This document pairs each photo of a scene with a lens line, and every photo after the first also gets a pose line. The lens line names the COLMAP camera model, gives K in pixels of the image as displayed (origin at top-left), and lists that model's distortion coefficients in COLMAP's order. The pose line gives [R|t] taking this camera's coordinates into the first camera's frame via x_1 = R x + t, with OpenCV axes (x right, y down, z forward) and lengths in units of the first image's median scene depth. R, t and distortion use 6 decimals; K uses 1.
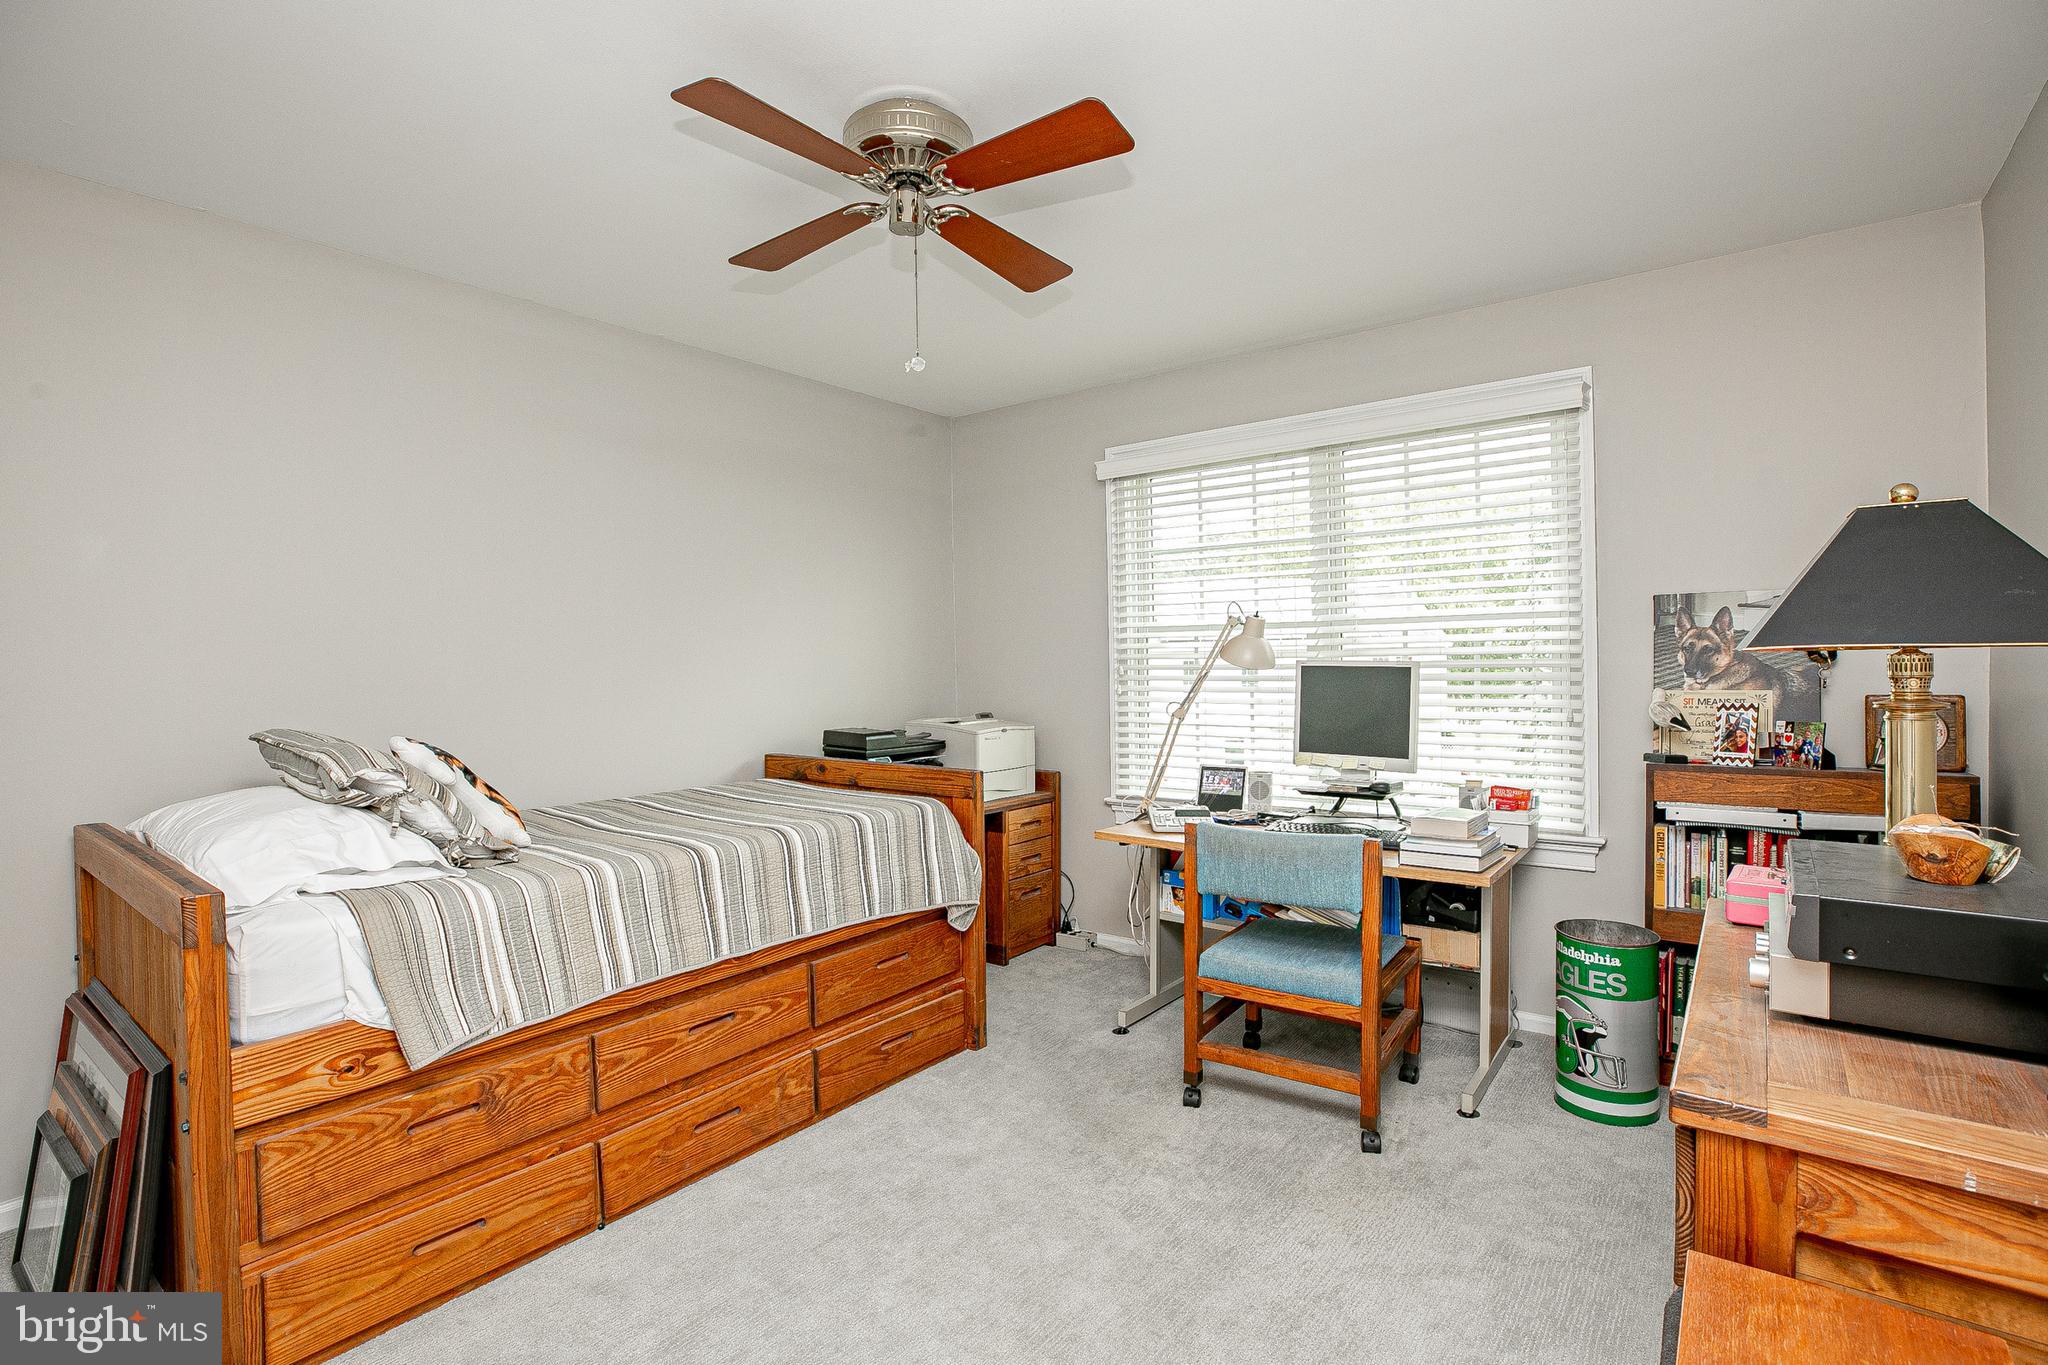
lens RADIAL K [[935.5, 0, 1025.4], [0, 935.5, 679.7], [0, 0, 1]] dist [-0.030730, 0.007151]
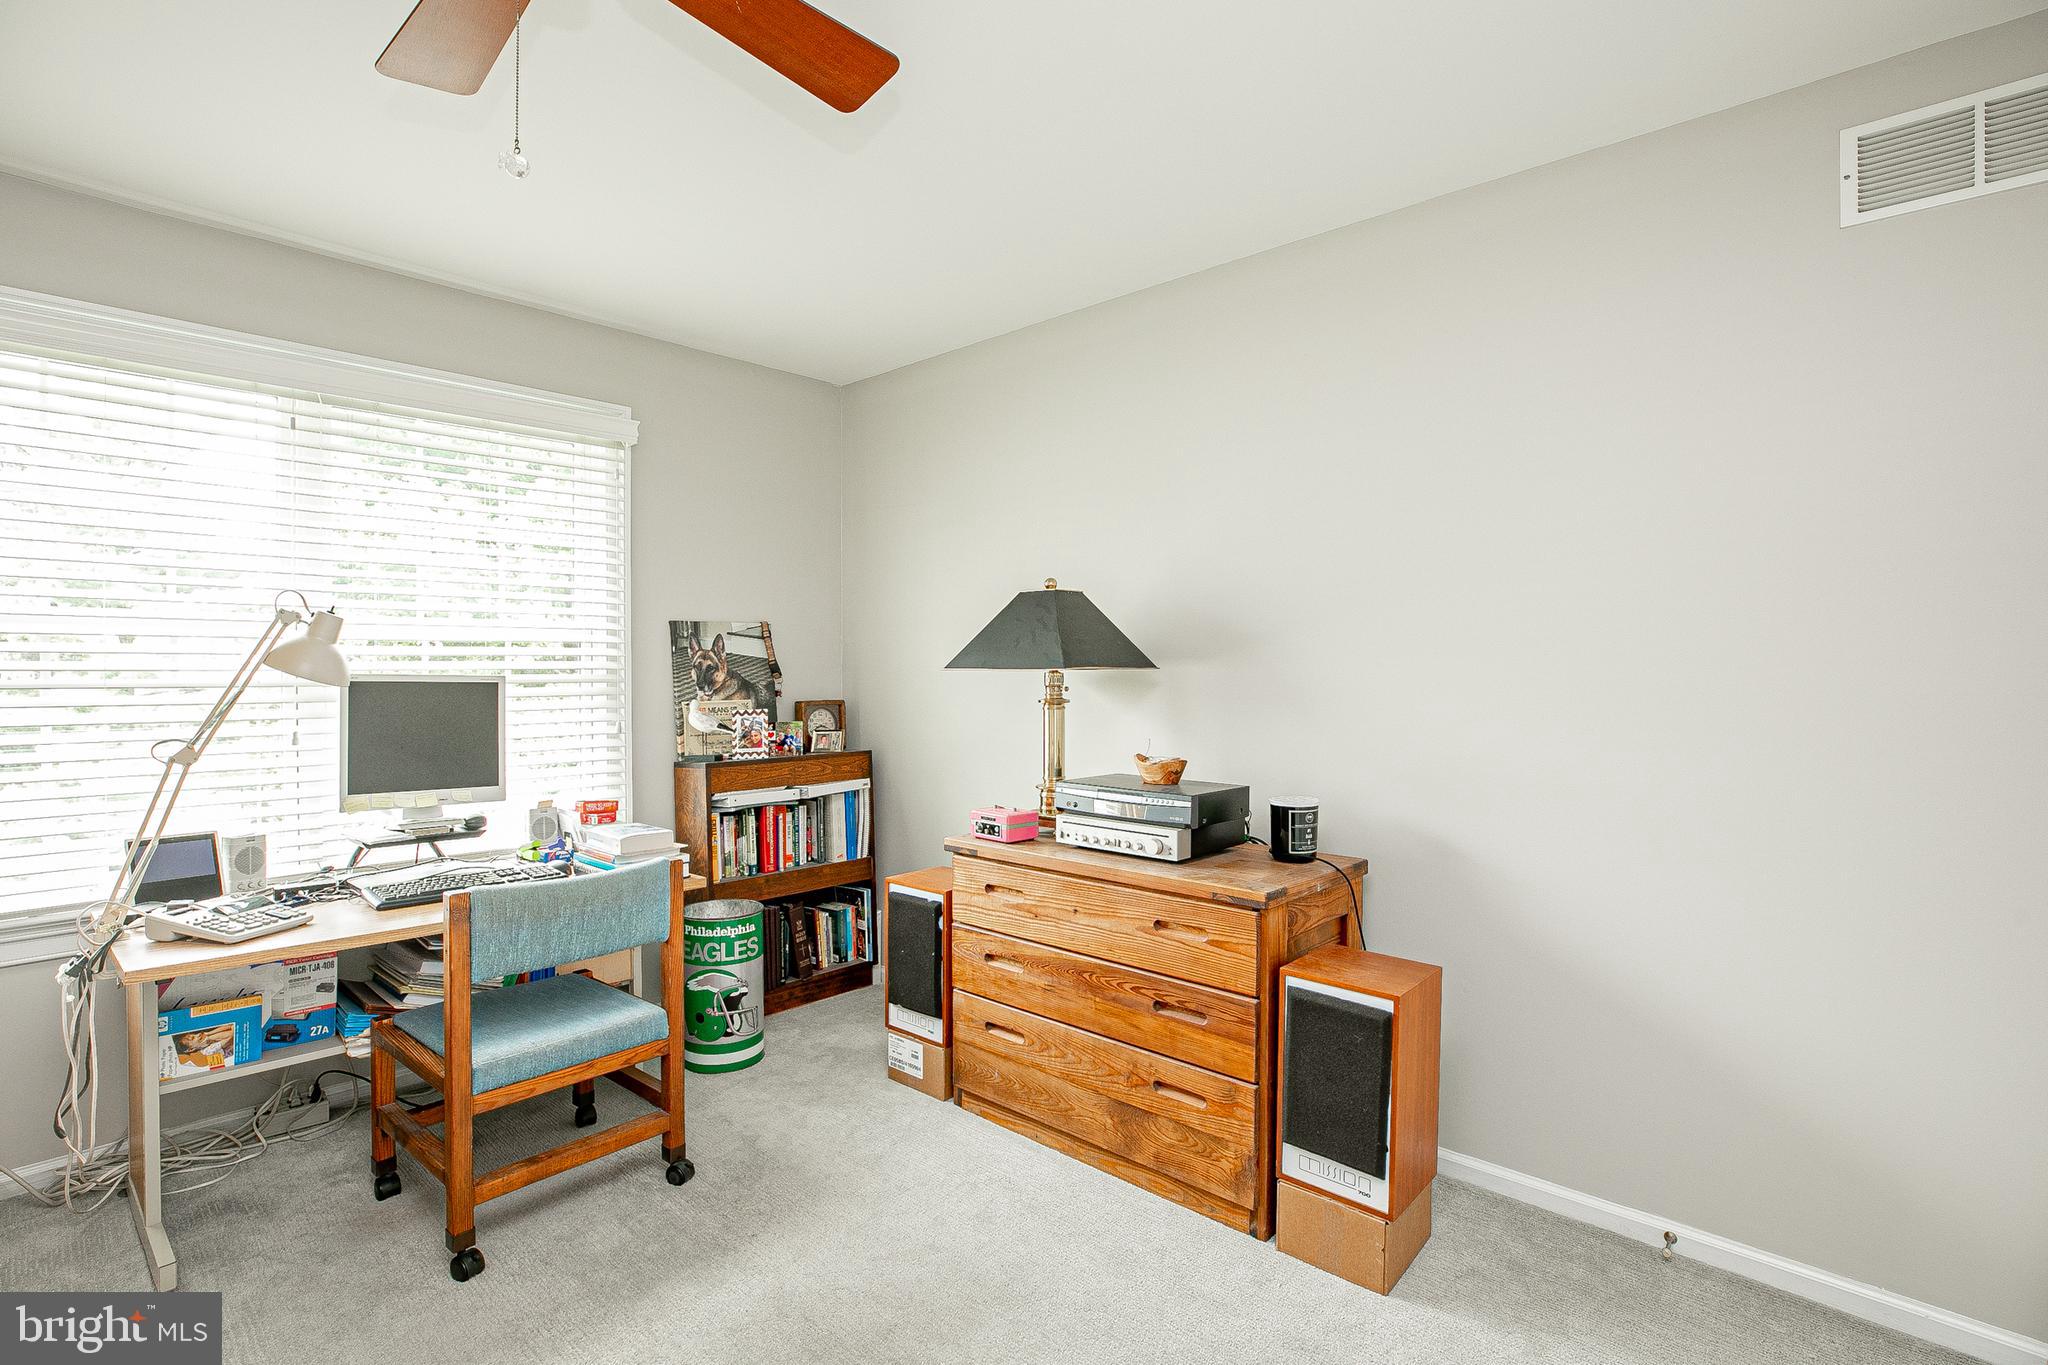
lens RADIAL K [[935.5, 0, 1023.7], [0, 935.5, 675.7], [0, 0, 1]] dist [-0.030730, 0.007151]
pose [[0.127233, 0.005035, 0.991860, -0.456143], [0.013359, 0.999888, -0.006790, -0.008183], [-0.991783, 0.014114, 0.127151, 0.431352]]
